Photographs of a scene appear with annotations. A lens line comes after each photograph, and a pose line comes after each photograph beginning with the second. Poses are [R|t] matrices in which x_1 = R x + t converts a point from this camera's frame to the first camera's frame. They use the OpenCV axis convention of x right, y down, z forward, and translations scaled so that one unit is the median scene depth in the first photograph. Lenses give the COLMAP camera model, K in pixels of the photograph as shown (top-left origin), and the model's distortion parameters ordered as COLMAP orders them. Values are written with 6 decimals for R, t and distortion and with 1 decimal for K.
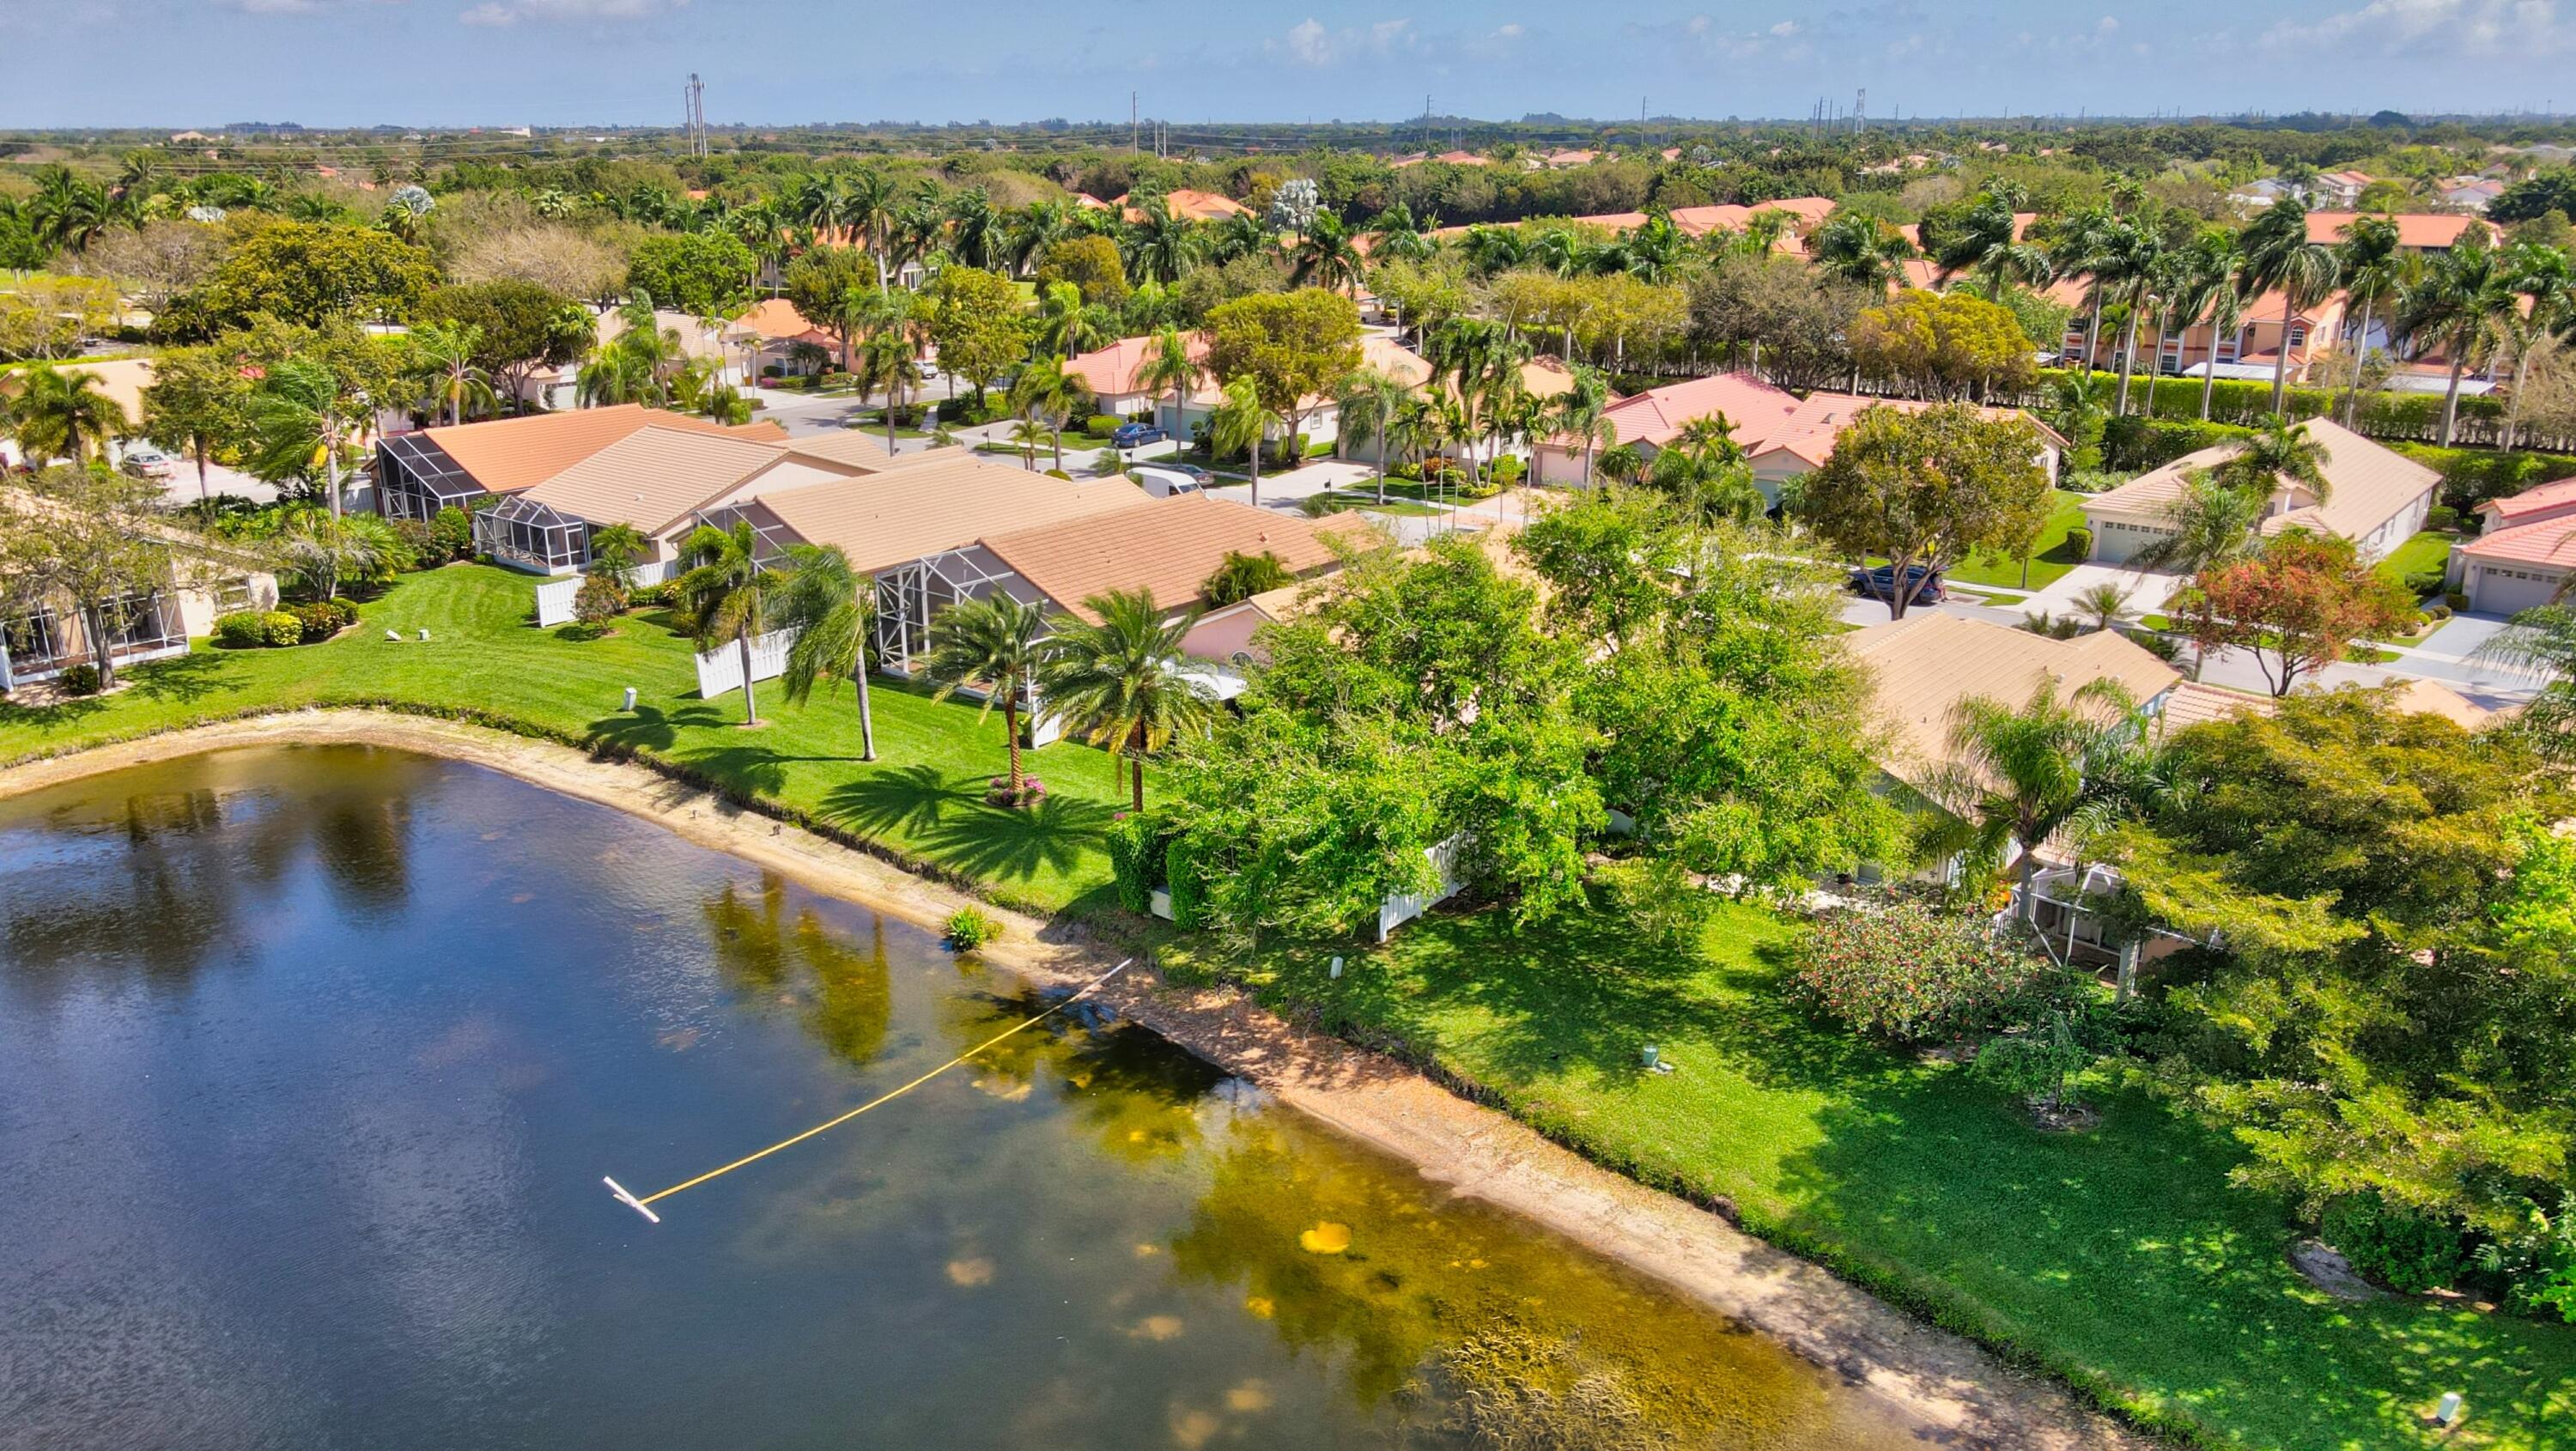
lens RADIAL K [[1917.2, 0, 1260.0], [0, 1917.2, 724.0], [0, 0, 1]] dist [0.004353, 0.011415]
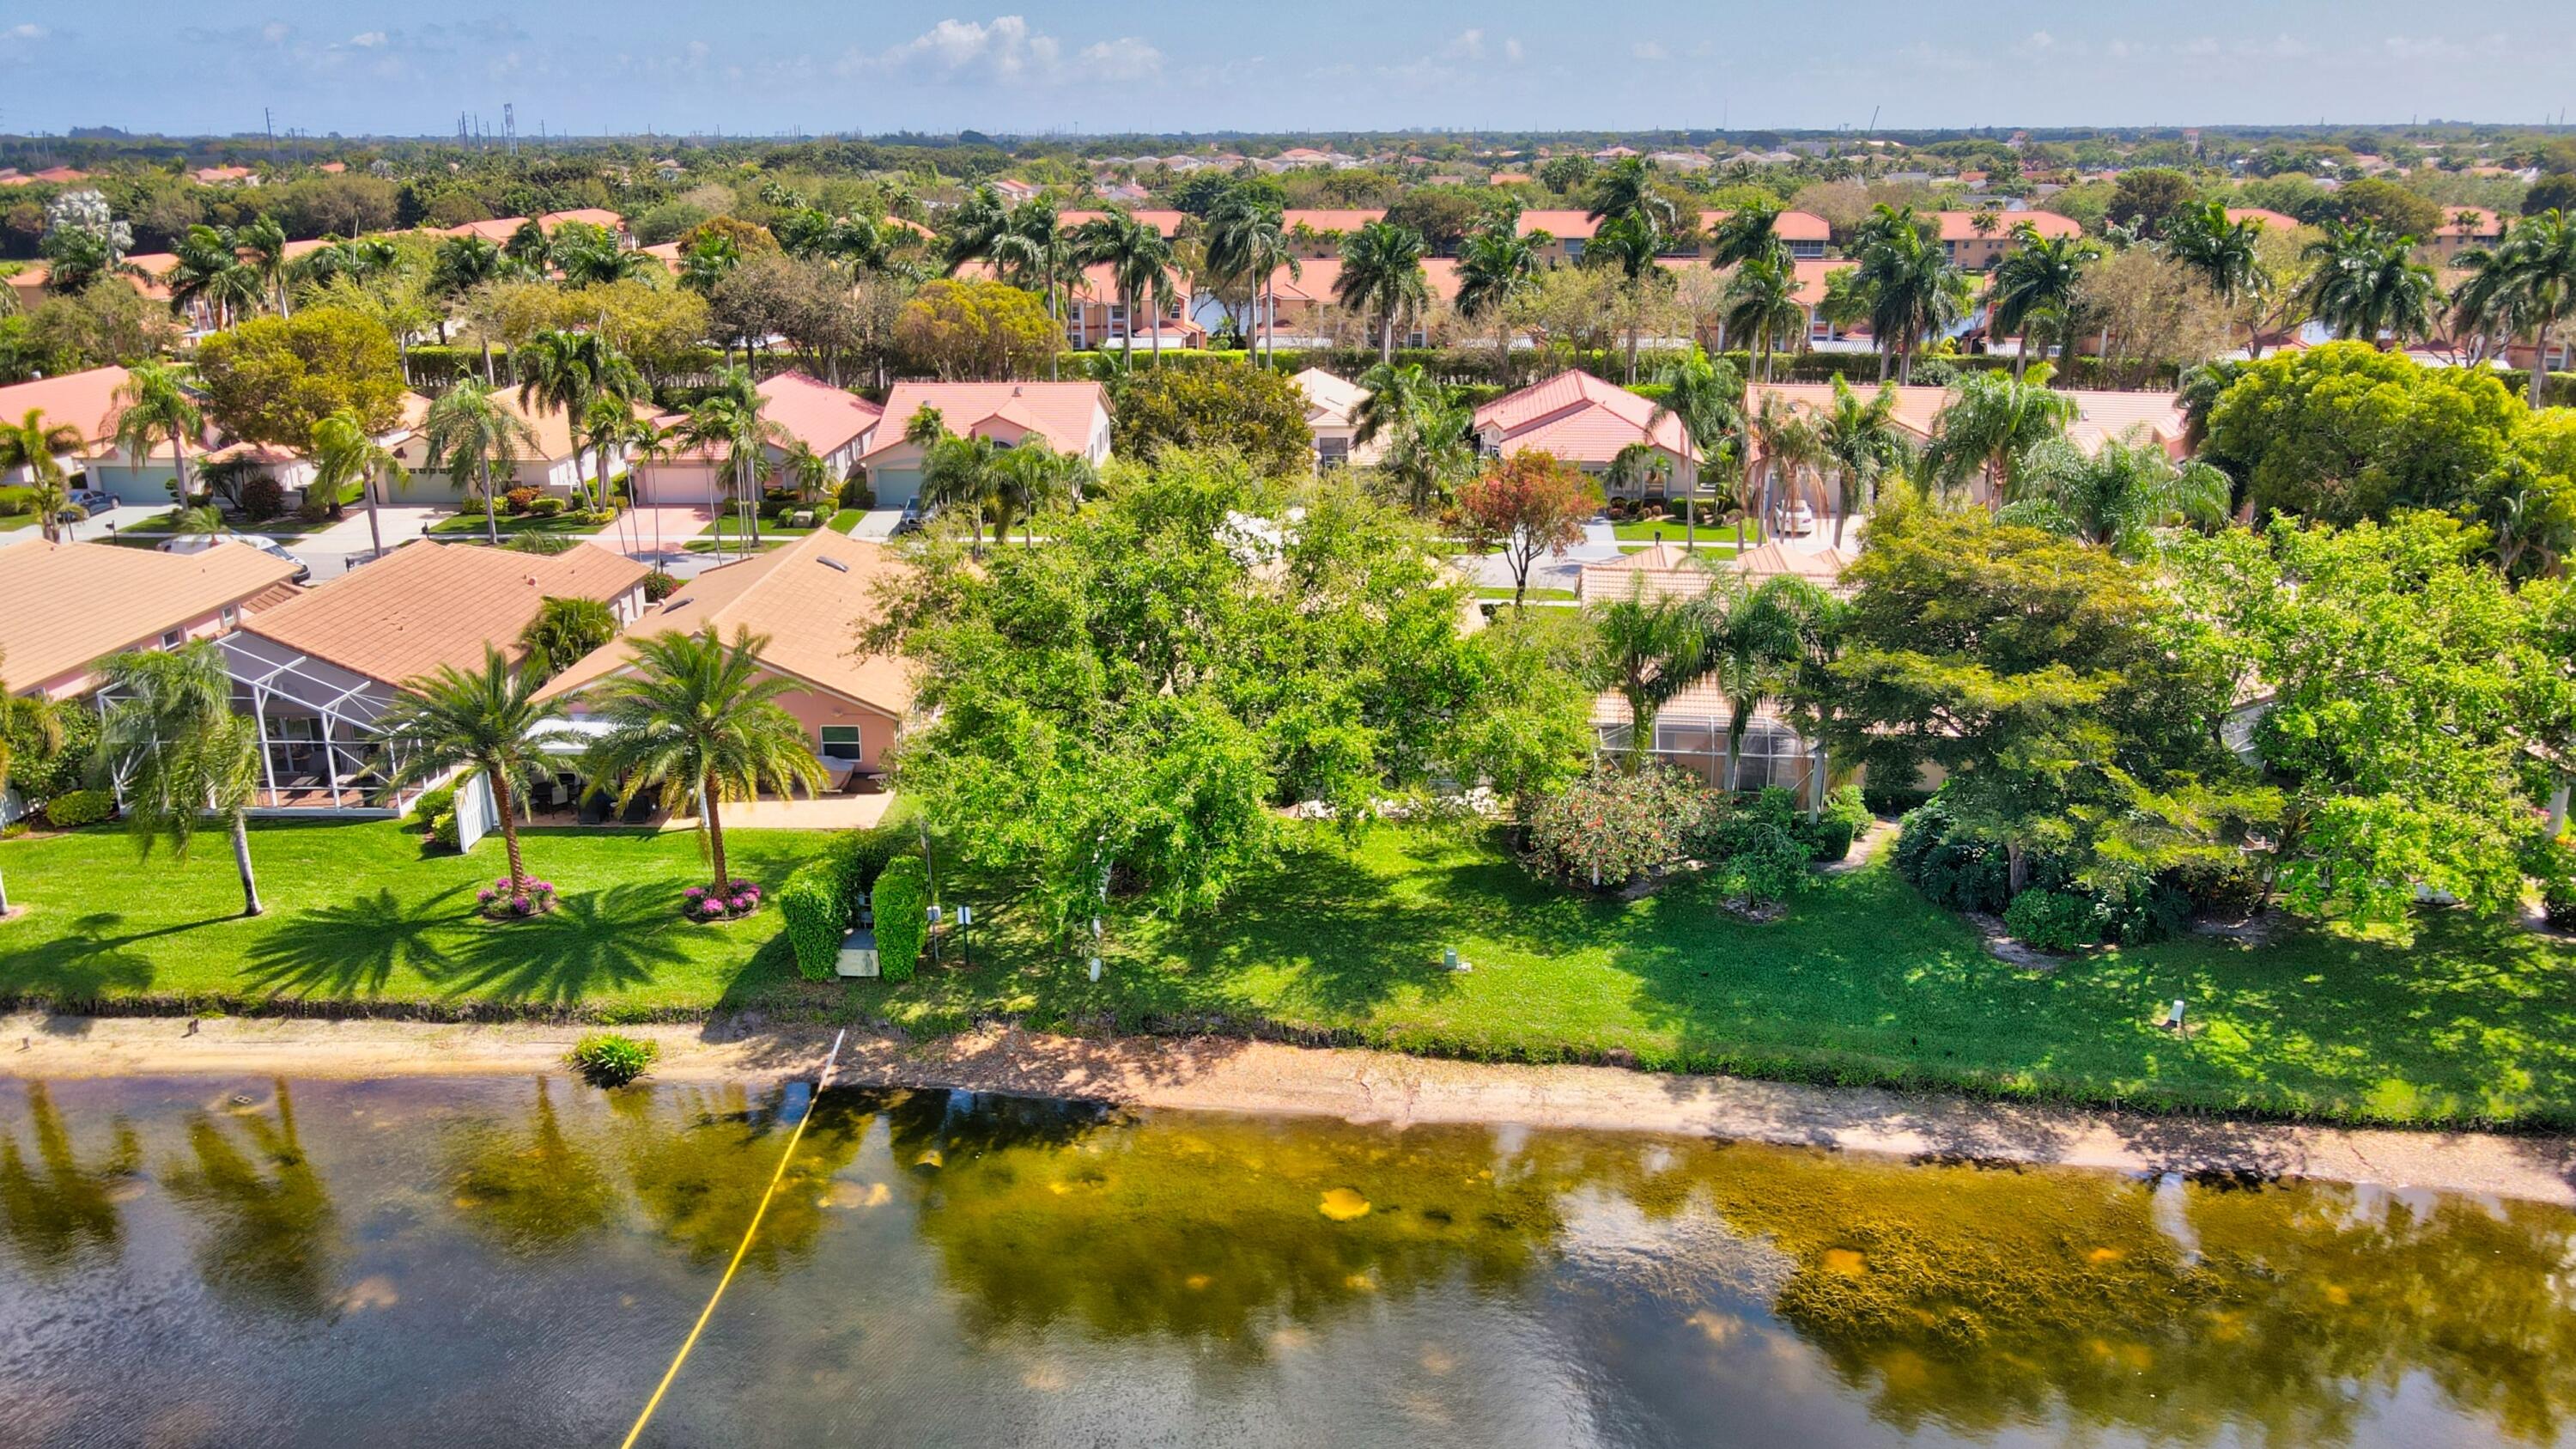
lens RADIAL K [[1917.6, 0, 1260.0], [0, 1917.6, 723.0], [0, 0, 1]] dist [0.004353, 0.011415]
pose [[0.783010, -0.180332, 0.595294, -0.424236], [0.185897, 0.981155, 0.052704, -0.028268], [-0.593580, 0.069395, 0.801777, 0.165425]]
